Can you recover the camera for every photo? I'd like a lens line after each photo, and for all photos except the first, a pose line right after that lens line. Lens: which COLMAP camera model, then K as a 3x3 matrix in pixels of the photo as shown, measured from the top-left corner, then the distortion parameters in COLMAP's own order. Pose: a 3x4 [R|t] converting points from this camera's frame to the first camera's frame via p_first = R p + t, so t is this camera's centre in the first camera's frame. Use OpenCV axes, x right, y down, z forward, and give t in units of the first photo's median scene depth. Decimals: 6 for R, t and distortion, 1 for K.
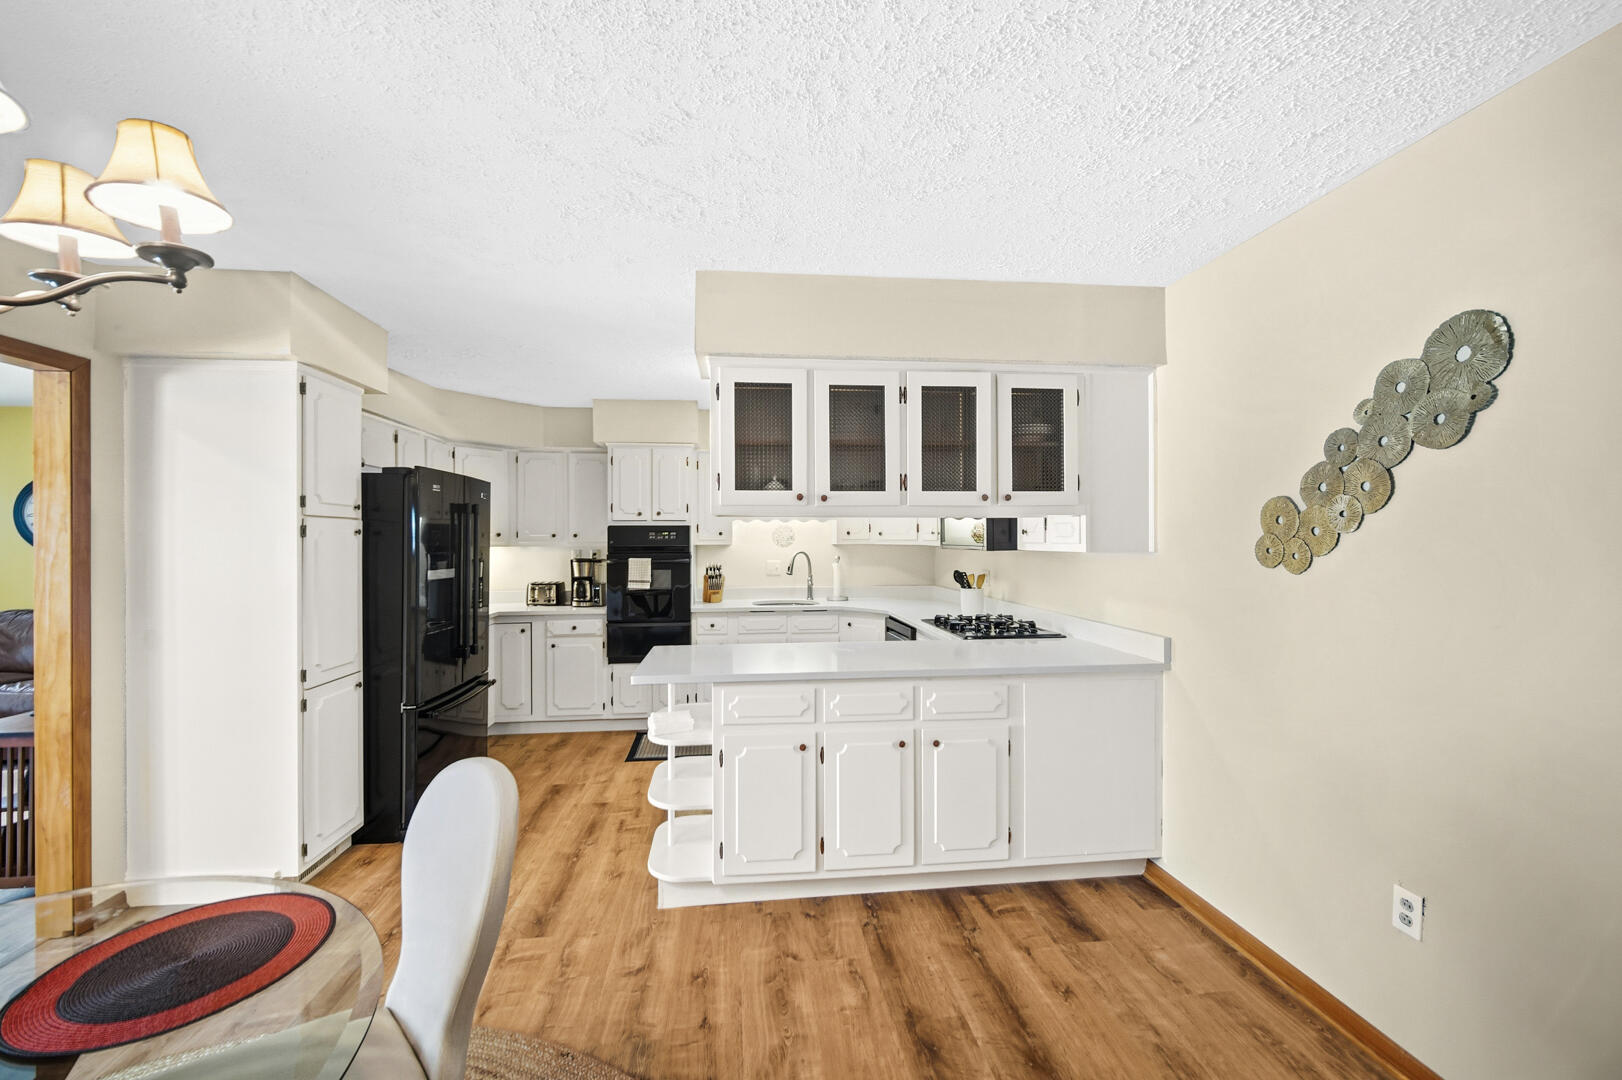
lens RADIAL K [[648.8, 0, 801.6], [0, 648.8, 538.9], [0, 0, 1]] dist [-0.000159, -0.000289]
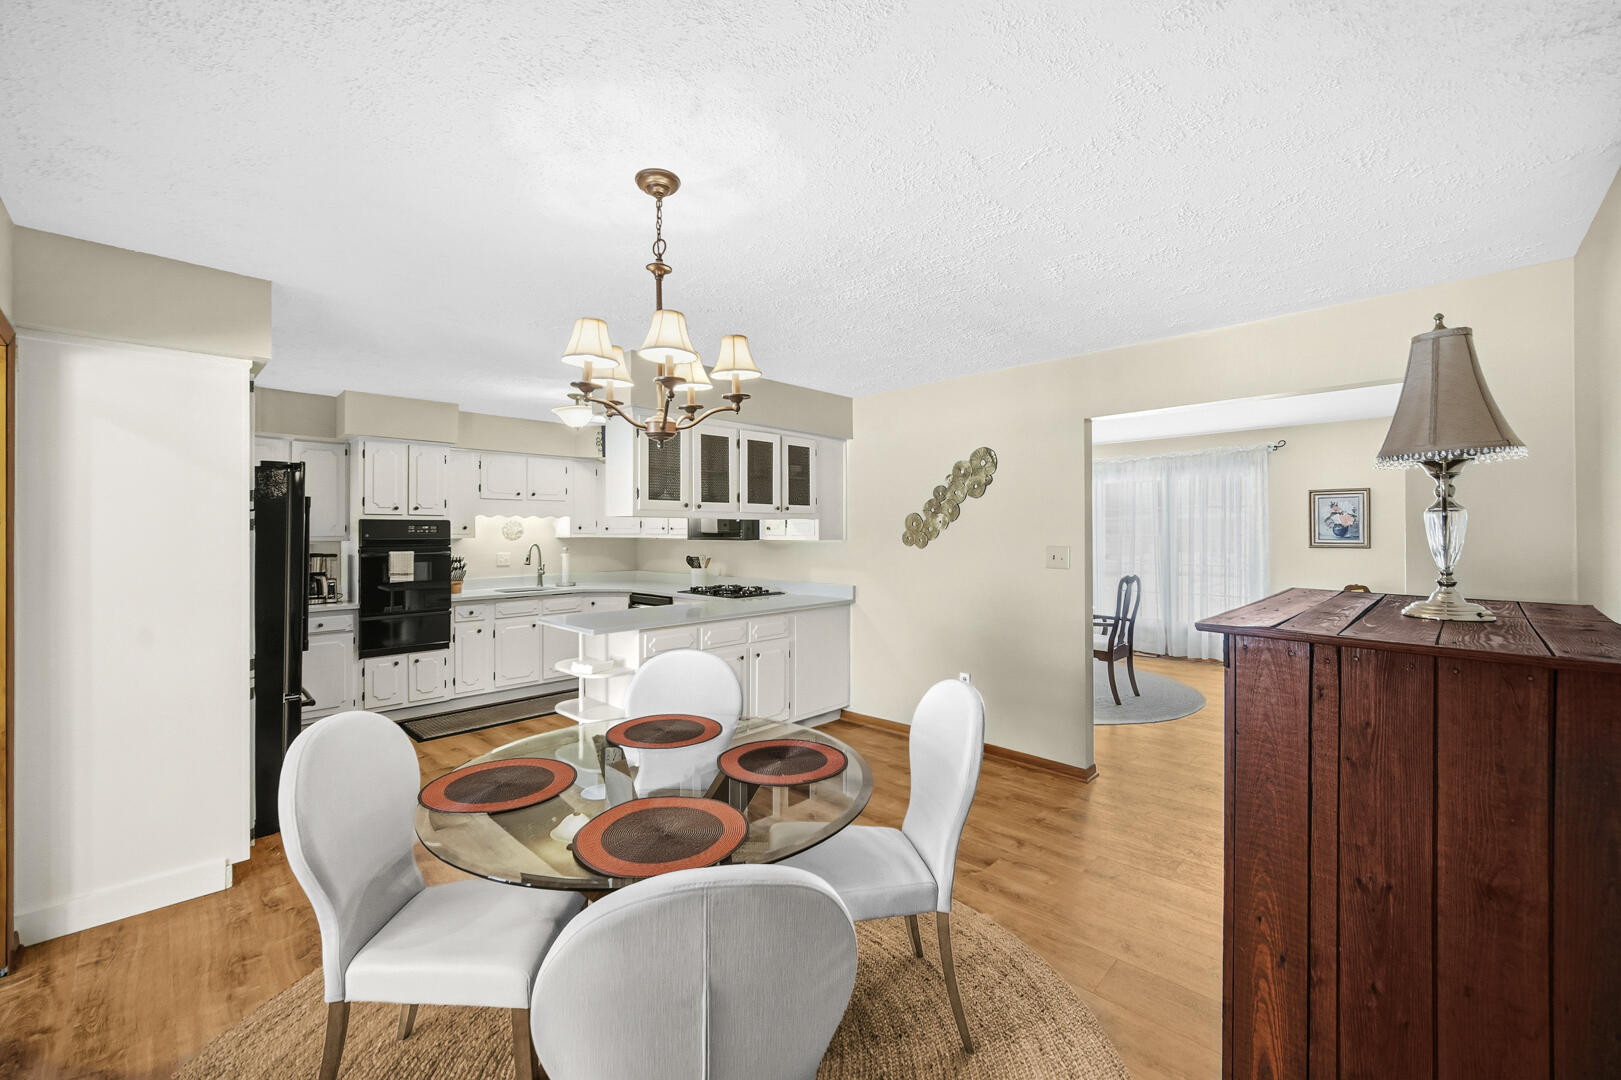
lens RADIAL K [[649.6, 0, 794.9], [0, 649.6, 532.1], [0, 0, 1]] dist [0.000225, -0.000083]
pose [[0.773676, 0.001829, 0.633579, -0.742004], [-0.000203, 0.999996, -0.002638, 0.002886], [-0.633581, 0.001912, 0.773674, -0.335191]]
